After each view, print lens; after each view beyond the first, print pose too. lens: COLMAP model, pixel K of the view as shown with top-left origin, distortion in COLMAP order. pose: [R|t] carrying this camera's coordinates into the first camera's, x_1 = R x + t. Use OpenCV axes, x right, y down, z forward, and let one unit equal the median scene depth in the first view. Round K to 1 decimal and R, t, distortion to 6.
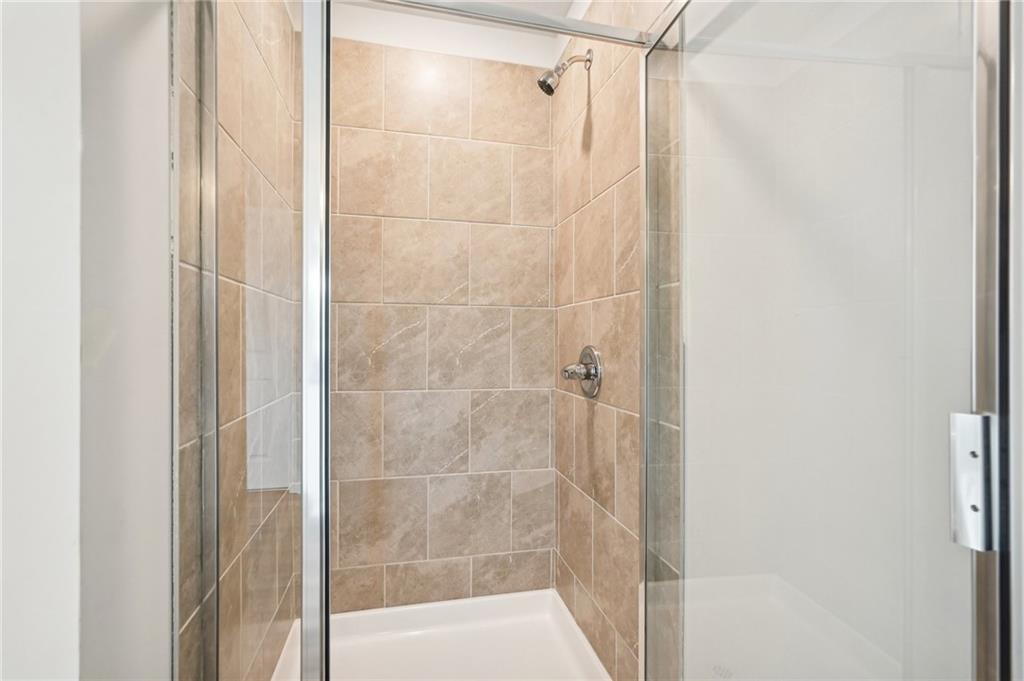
lens RADIAL K [[467.4, 0, 515.2], [0, 467.4, 339.0], [0, 0, 1]] dist [-0.004024, 0.005623]
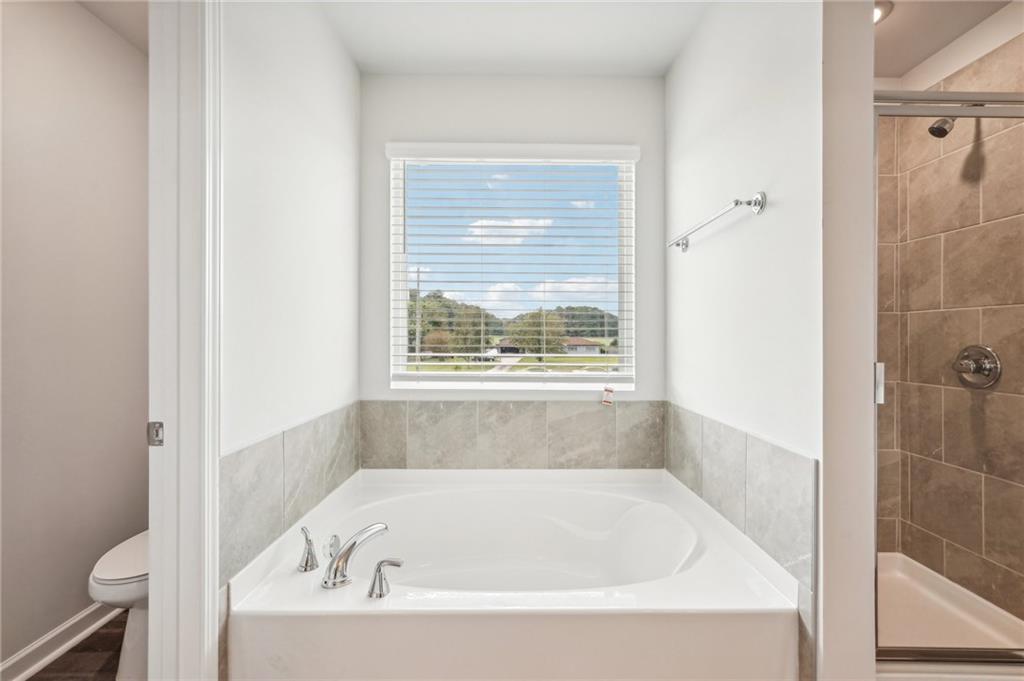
lens RADIAL K [[467.4, 0, 514.5], [0, 467.4, 339.2], [0, 0, 1]] dist [-0.004024, 0.005623]
pose [[0.979373, 0.003418, -0.202030, -0.711004], [-0.002843, 0.999991, 0.003137, 0.000048], [0.202039, -0.002498, 0.979374, -0.384318]]
